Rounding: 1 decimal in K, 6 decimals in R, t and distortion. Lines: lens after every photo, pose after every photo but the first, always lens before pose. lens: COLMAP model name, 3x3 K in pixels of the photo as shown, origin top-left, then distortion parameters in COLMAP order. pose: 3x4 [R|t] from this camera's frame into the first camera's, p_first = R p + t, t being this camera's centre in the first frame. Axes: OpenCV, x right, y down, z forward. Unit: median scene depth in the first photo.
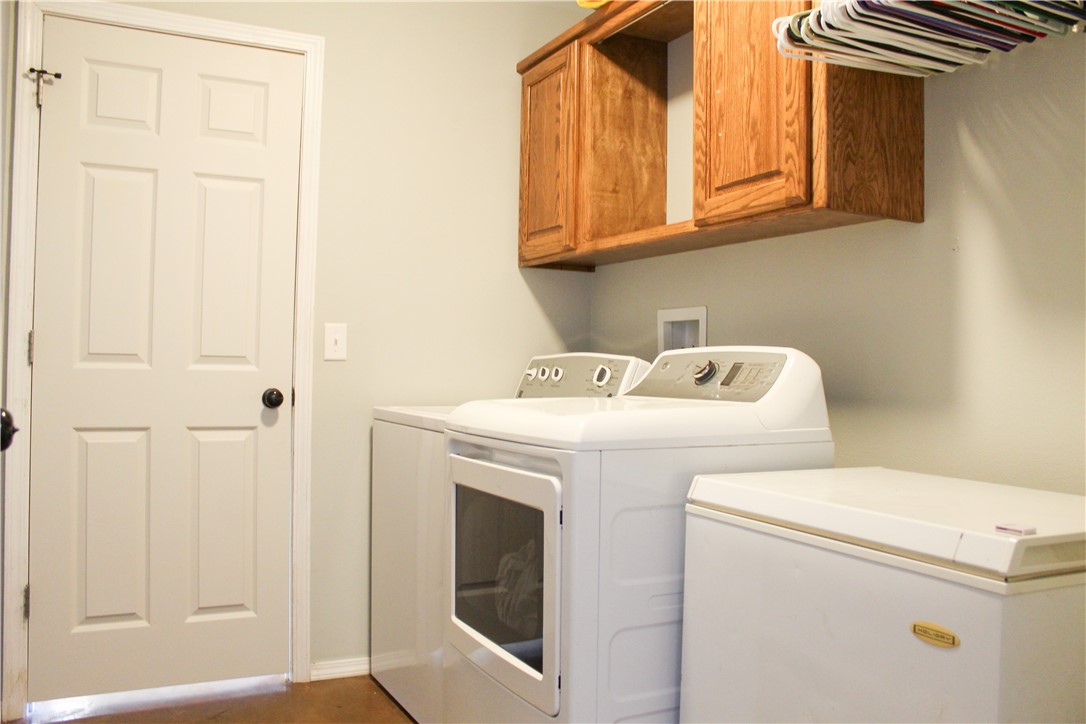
lens RADIAL K [[896.0, 0, 552.4], [0, 896.0, 358.6], [0, 0, 1]] dist [-0.163527, 0.136753]
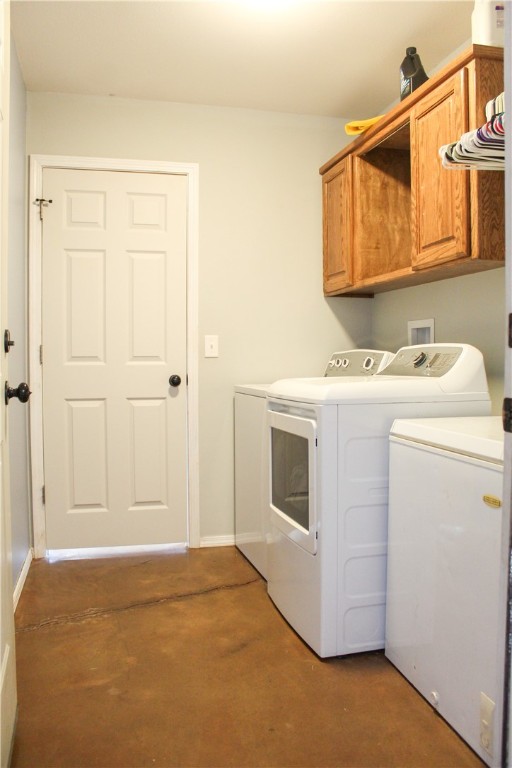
lens RADIAL K [[633.6, 0, 257.9], [0, 633.6, 378.8], [0, 0, 1]] dist [-0.163527, 0.136753]
pose [[0.975647, -0.014702, -0.218855, 0.110629], [0.022876, 0.999130, 0.034862, 0.002875], [0.218152, -0.039020, 0.975134, -0.160478]]
